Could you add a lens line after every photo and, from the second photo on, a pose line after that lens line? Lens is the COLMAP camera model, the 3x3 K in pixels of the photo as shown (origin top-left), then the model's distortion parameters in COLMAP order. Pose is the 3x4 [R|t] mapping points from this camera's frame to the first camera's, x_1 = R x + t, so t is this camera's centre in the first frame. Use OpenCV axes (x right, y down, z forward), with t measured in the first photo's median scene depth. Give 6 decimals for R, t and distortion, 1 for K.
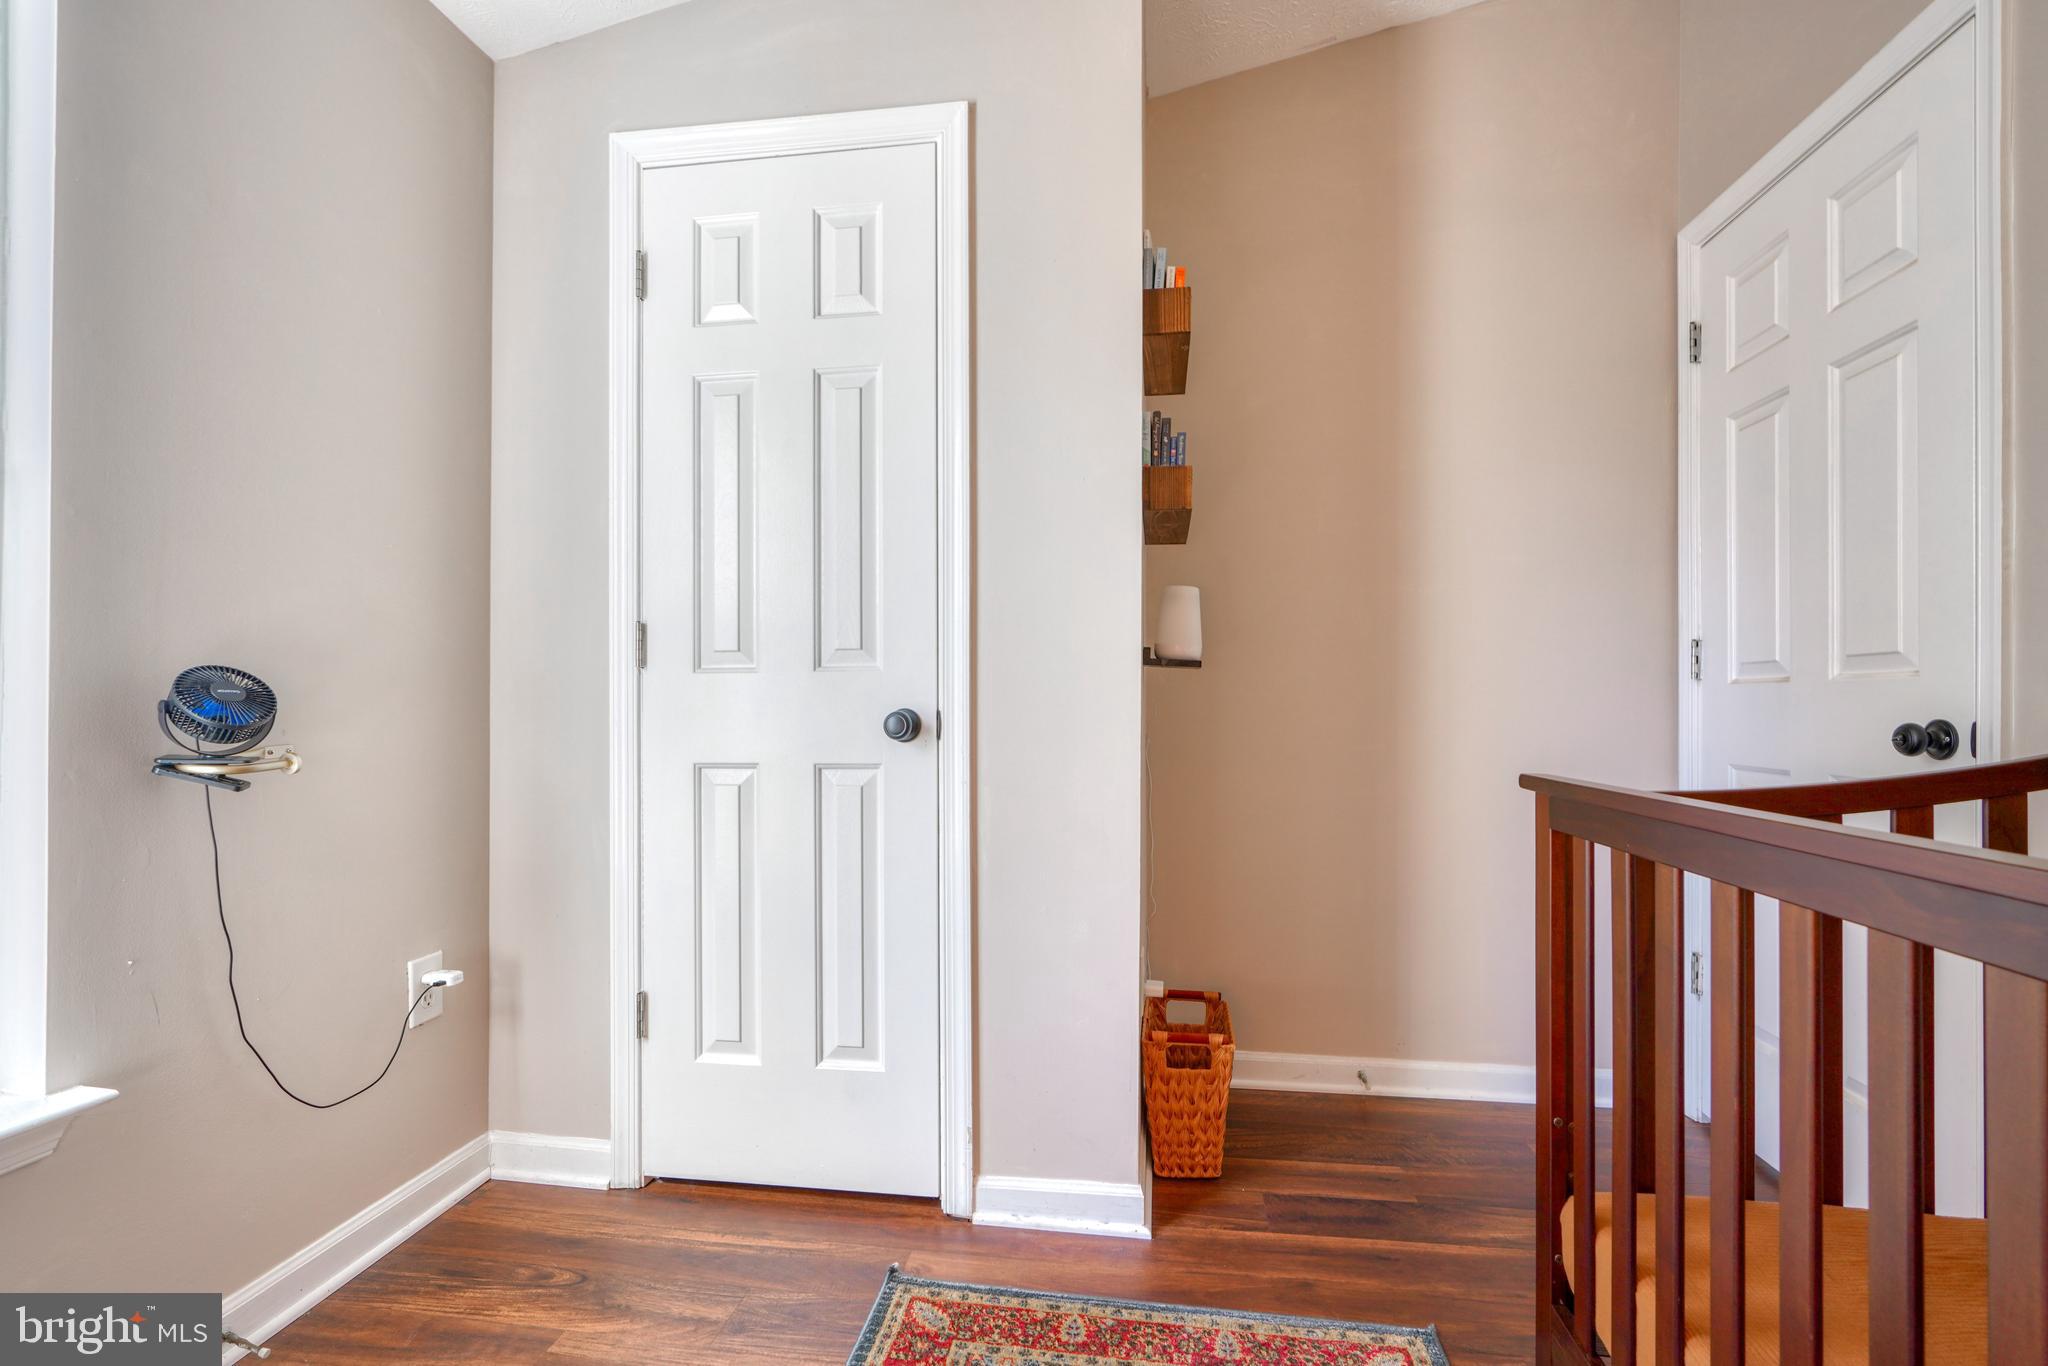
lens RADIAL K [[926.9, 0, 1024.1], [0, 926.9, 680.4], [0, 0, 1]] dist [-0.011558, 0.005741]
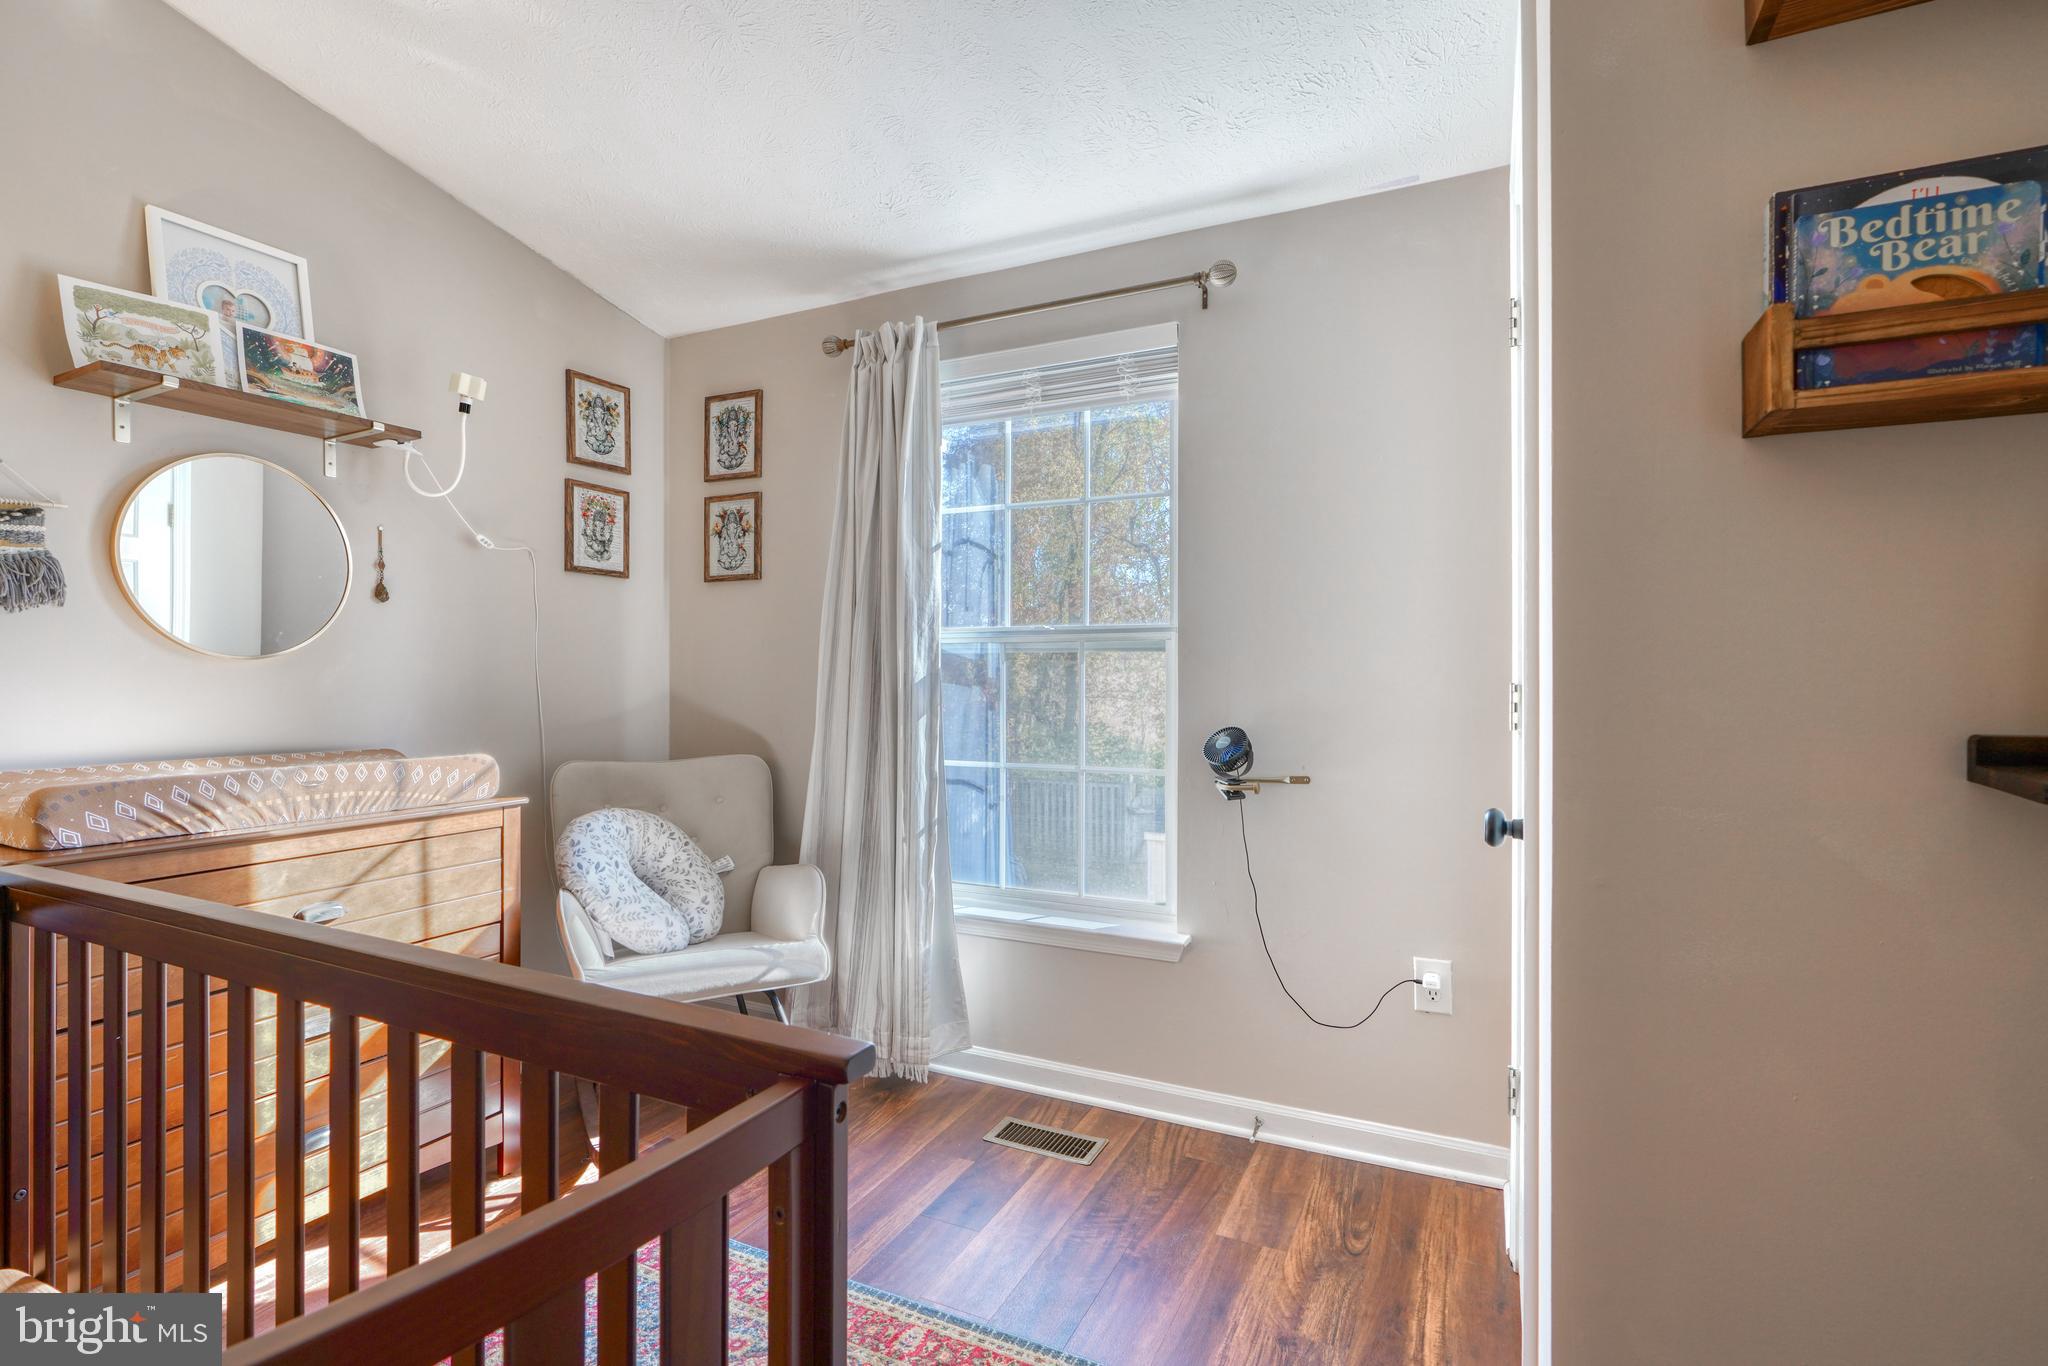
lens RADIAL K [[926.9, 0, 1025.0], [0, 926.9, 683.6], [0, 0, 1]] dist [-0.011558, 0.005741]
pose [[-0.255059, 0.002933, -0.966921, 0.789948], [0.001207, 0.999996, 0.002715, -0.082565], [0.966925, -0.000475, -0.255061, 0.929188]]
